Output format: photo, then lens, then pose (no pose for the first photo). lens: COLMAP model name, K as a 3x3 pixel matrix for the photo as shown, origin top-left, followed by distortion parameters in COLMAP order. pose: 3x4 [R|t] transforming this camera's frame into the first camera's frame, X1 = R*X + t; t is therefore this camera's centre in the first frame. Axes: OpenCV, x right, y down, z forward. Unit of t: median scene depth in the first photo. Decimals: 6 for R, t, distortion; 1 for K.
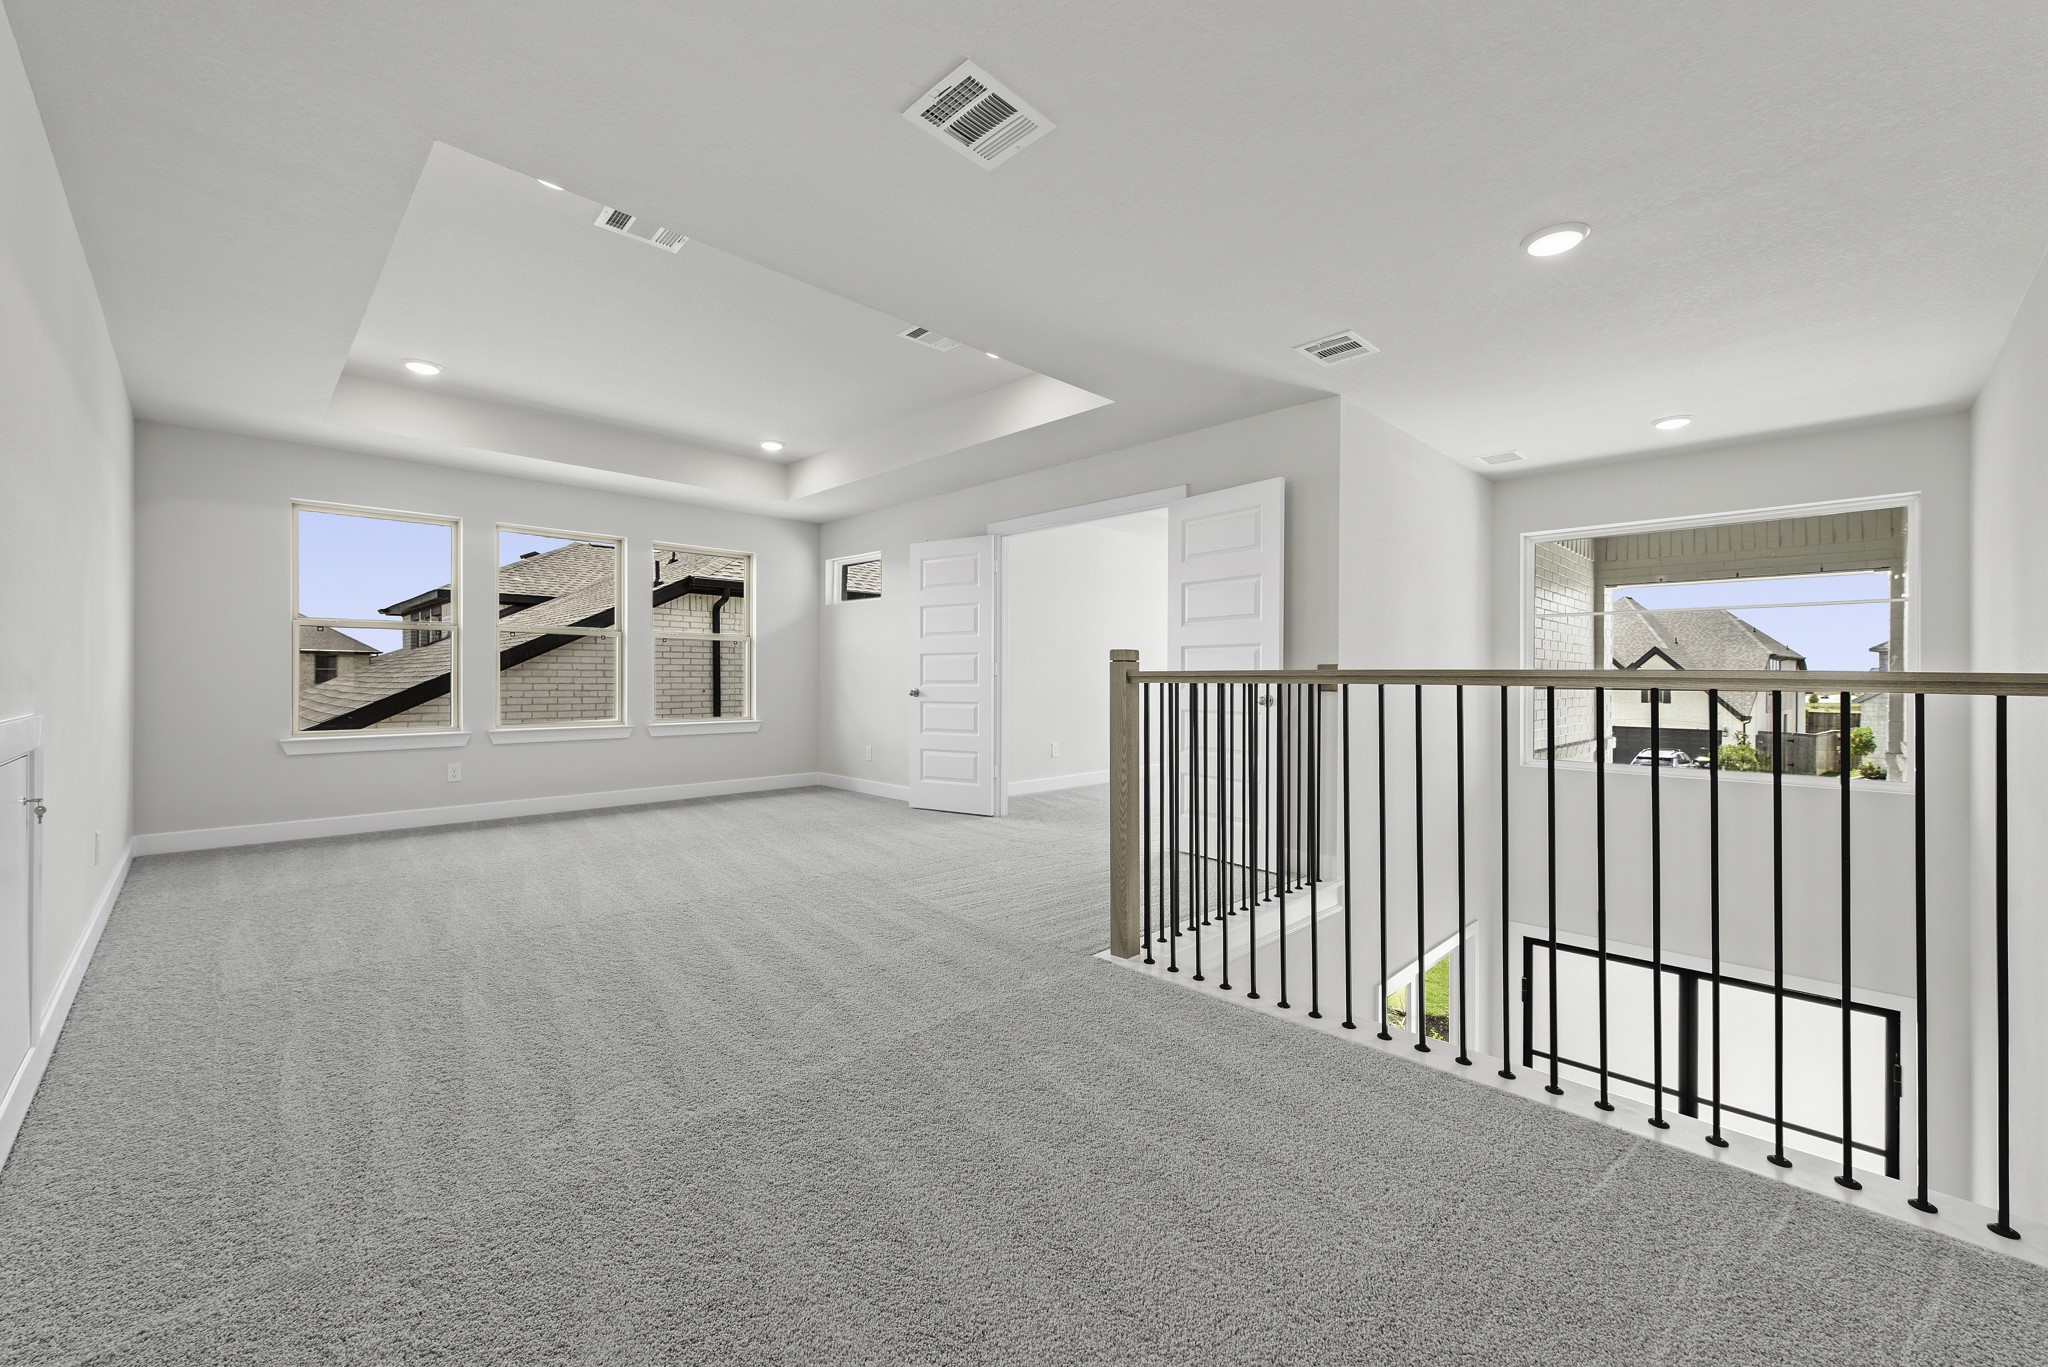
lens RADIAL K [[804.8, 0, 1018.4], [0, 804.8, 684.3], [0, 0, 1]] dist [0.009446, -0.001300]
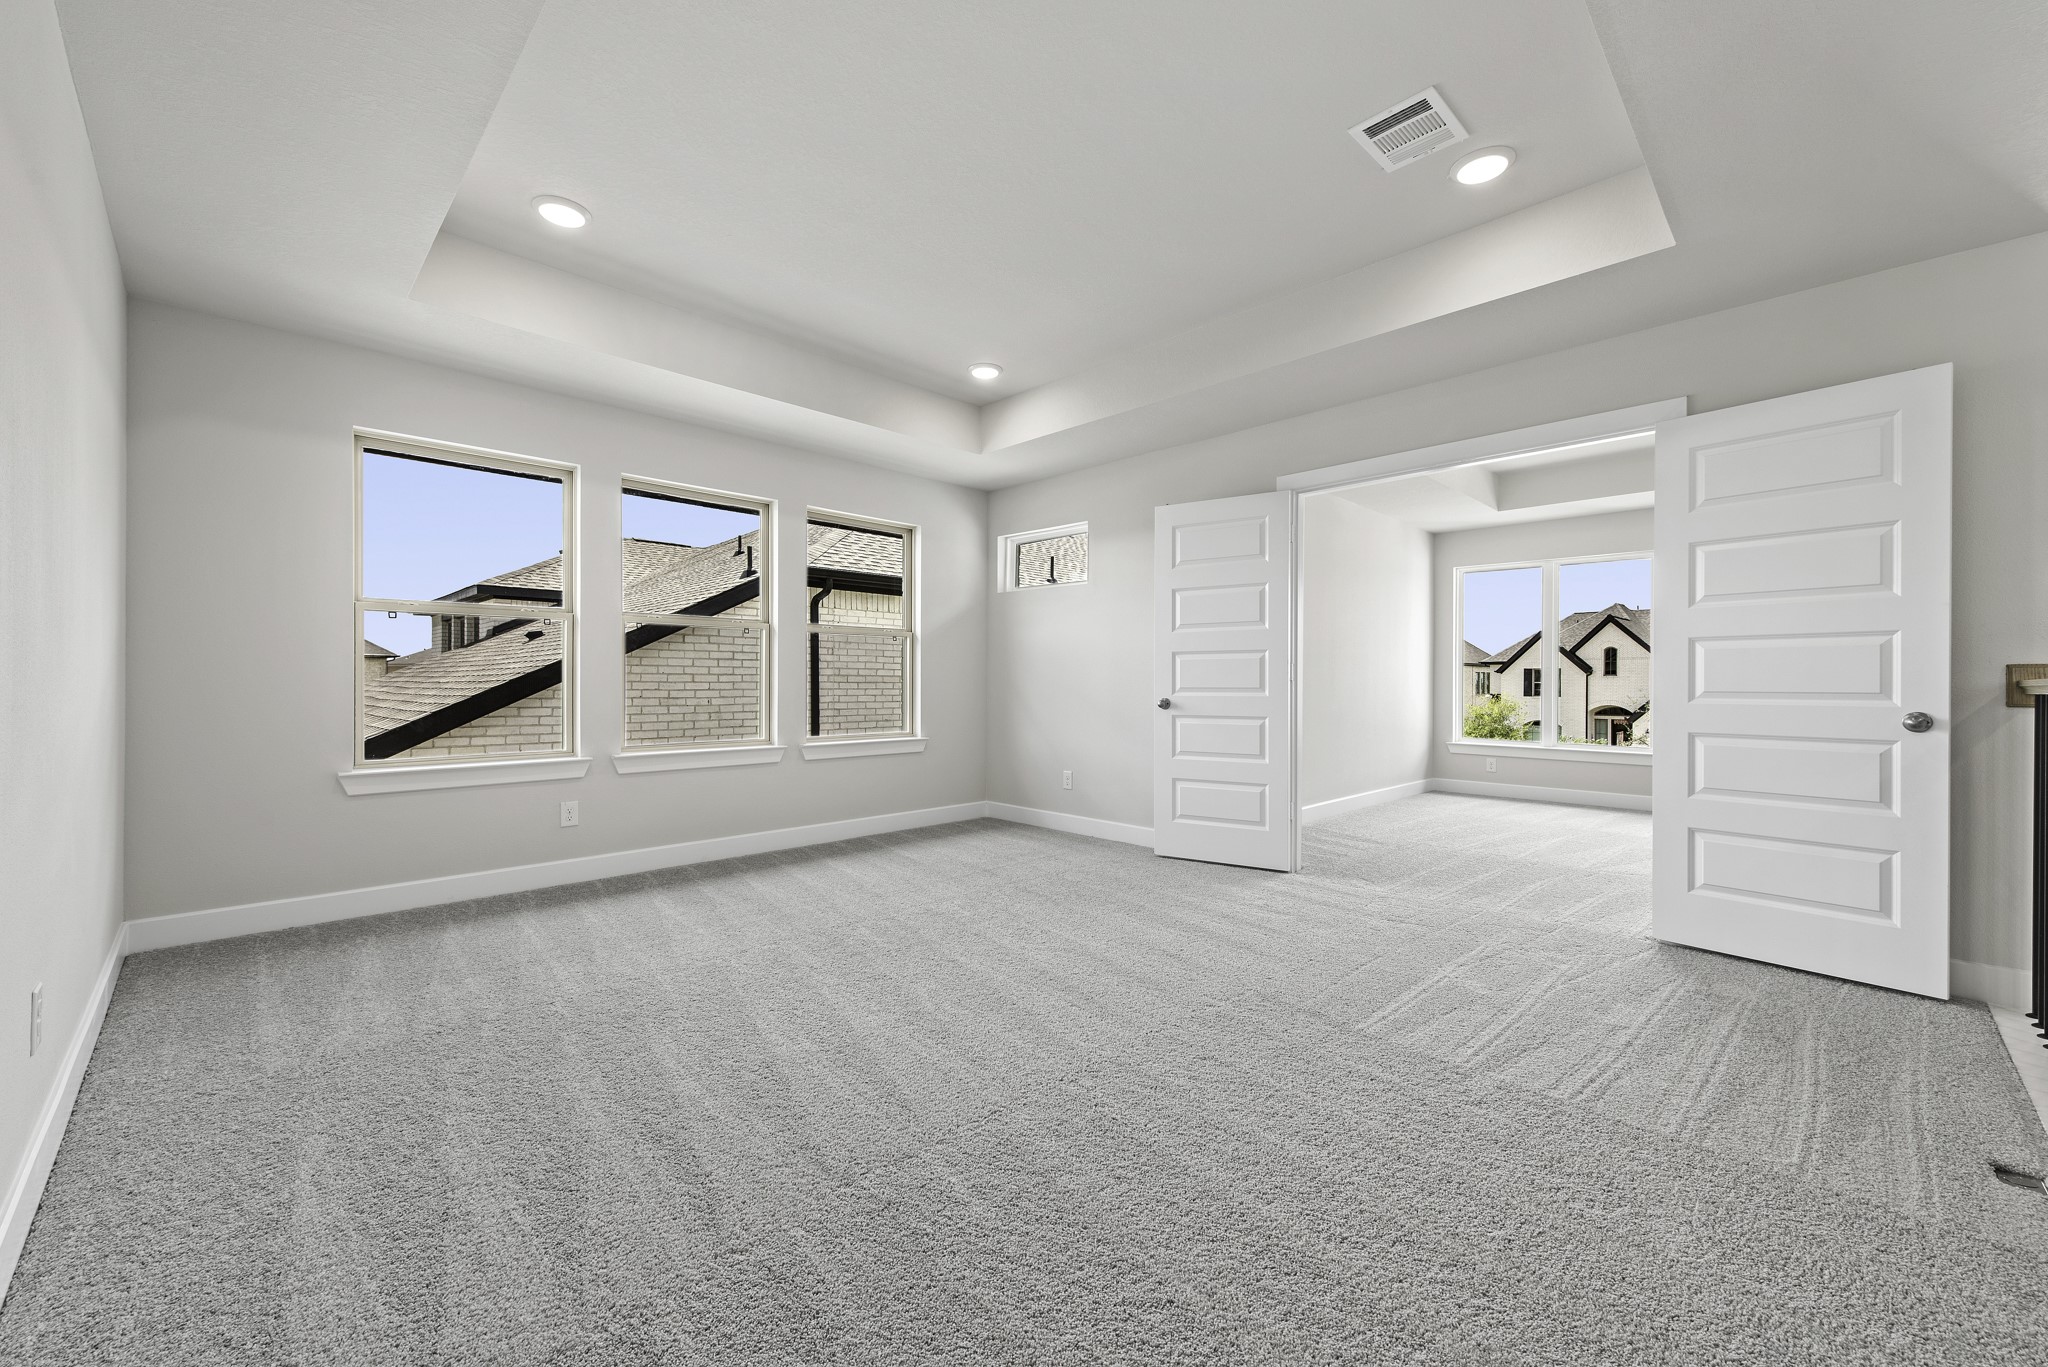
lens RADIAL K [[804.8, 0, 1030.6], [0, 804.8, 688.1], [0, 0, 1]] dist [0.009446, -0.001300]
pose [[1.000000, 0.000155, -0.000774, -0.254064], [-0.000155, 1.000000, -0.000721, -0.003512], [0.000774, 0.000721, 0.999999, 0.244669]]
